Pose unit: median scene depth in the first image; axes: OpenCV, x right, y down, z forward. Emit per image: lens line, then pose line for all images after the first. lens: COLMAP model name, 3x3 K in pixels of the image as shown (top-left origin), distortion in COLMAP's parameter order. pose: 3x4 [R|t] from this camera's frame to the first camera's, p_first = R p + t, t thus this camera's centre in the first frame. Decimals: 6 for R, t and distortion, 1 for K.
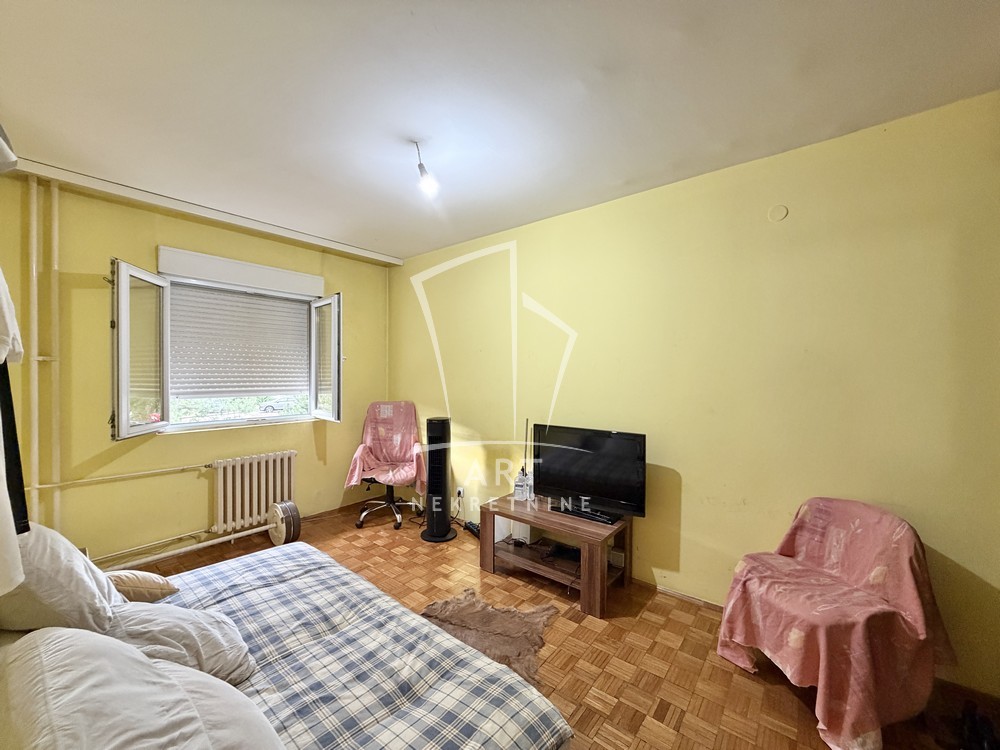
lens RADIAL K [[398.2, 0, 495.2], [0, 398.2, 376.4], [0, 0, 1]] dist [-0.000212, 0.000091]
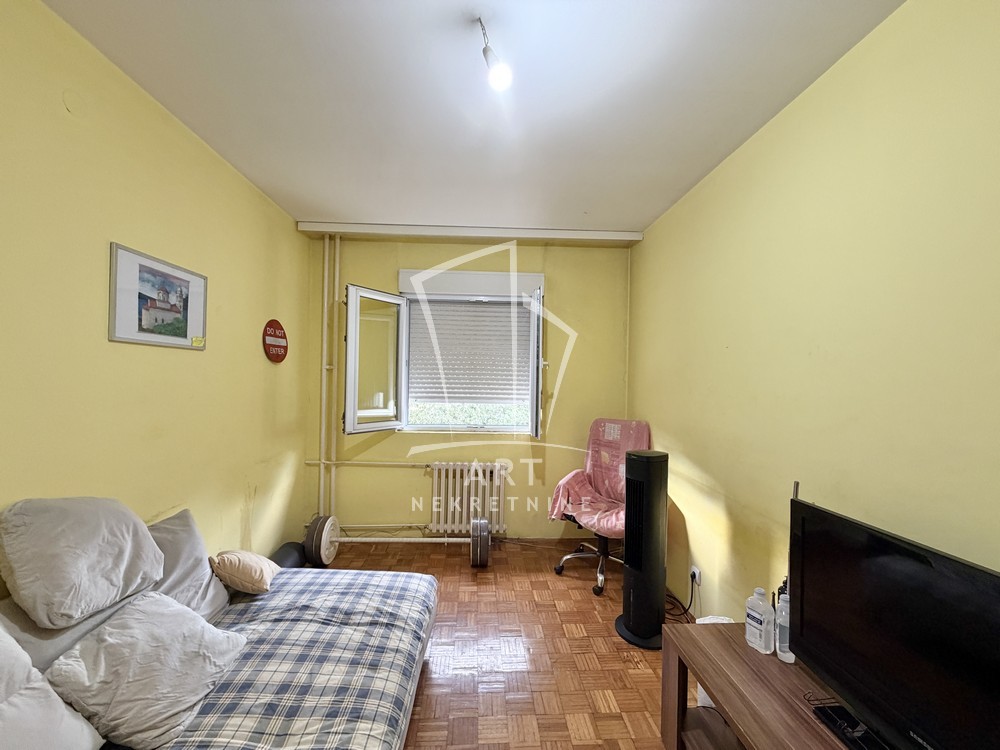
lens RADIAL K [[398.2, 0, 495.2], [0, 398.2, 376.4], [0, 0, 1]] dist [-0.000212, 0.000091]
pose [[0.669795, 0.006168, -0.742521, 0.204592], [-0.022114, 0.999688, -0.011644, -0.008336], [0.742217, 0.024219, 0.669722, 0.426705]]
